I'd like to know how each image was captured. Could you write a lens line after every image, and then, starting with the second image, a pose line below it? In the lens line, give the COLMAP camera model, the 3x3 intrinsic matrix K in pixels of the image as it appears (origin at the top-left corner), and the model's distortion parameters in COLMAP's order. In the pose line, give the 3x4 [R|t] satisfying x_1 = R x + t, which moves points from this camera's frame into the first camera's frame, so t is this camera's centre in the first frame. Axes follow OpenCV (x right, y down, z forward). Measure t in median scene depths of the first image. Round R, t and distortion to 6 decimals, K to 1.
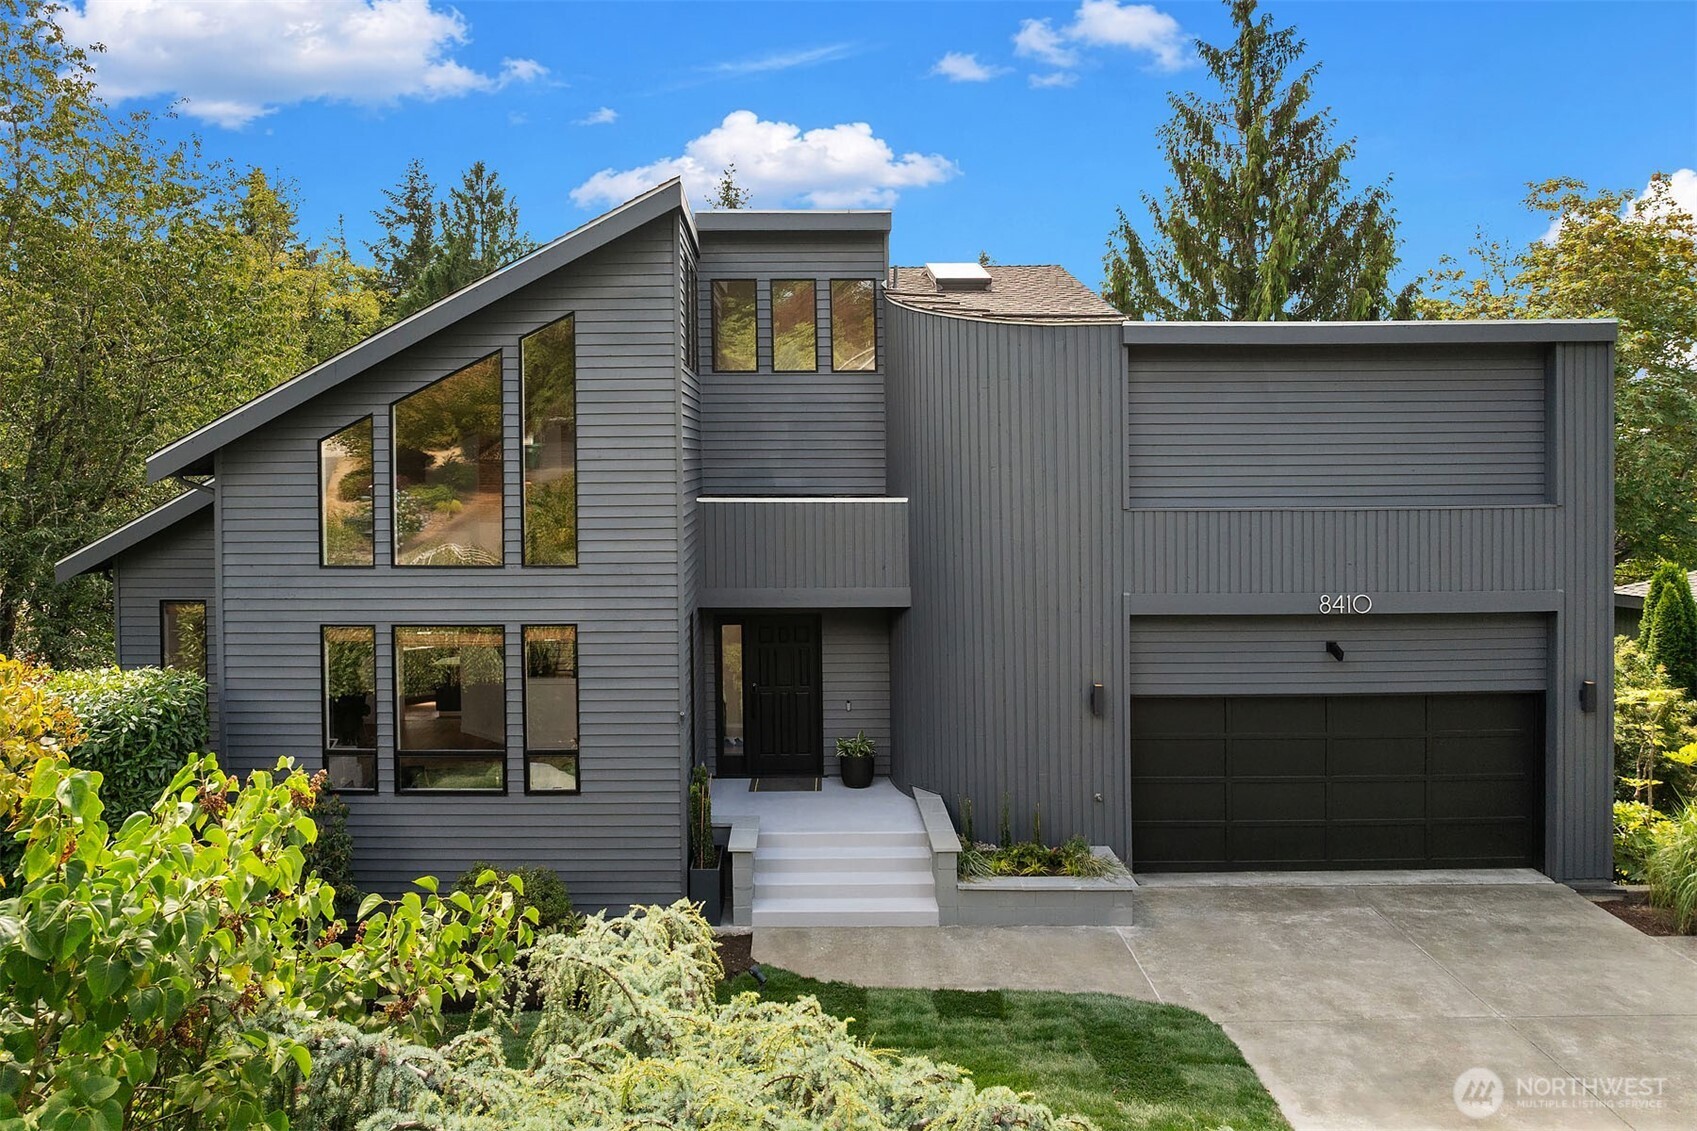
lens RADIAL K [[1222.4, 0, 847.0], [0, 1222.4, 480.7], [0, 0, 1]] dist [-0.018412, -0.001910]
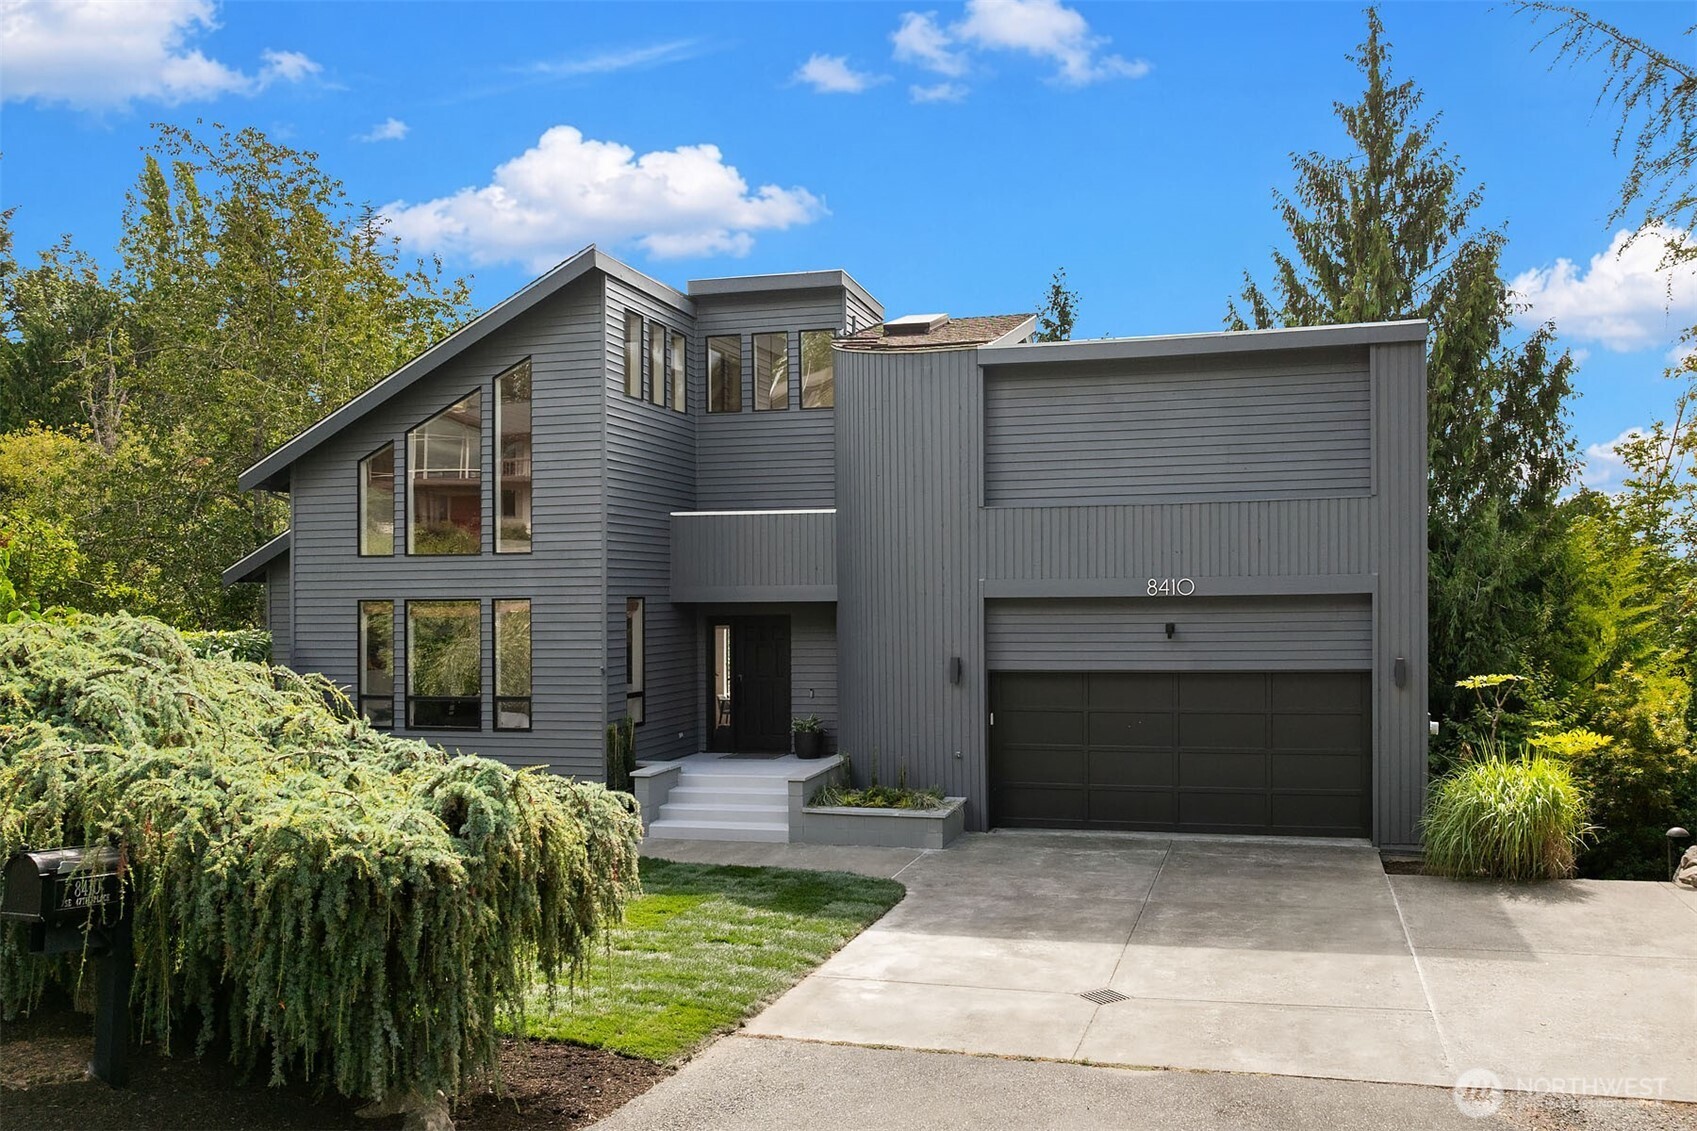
lens RADIAL K [[1205.6, 0, 848.5], [0, 1205.6, 565.5], [0, 0, 1]] dist [-0.005360, -0.004140]
pose [[0.972651, -0.004102, -0.232235, 0.372144], [0.001487, 0.999934, -0.011432, 0.091949], [0.232266, 0.010774, 0.972593, -0.143256]]
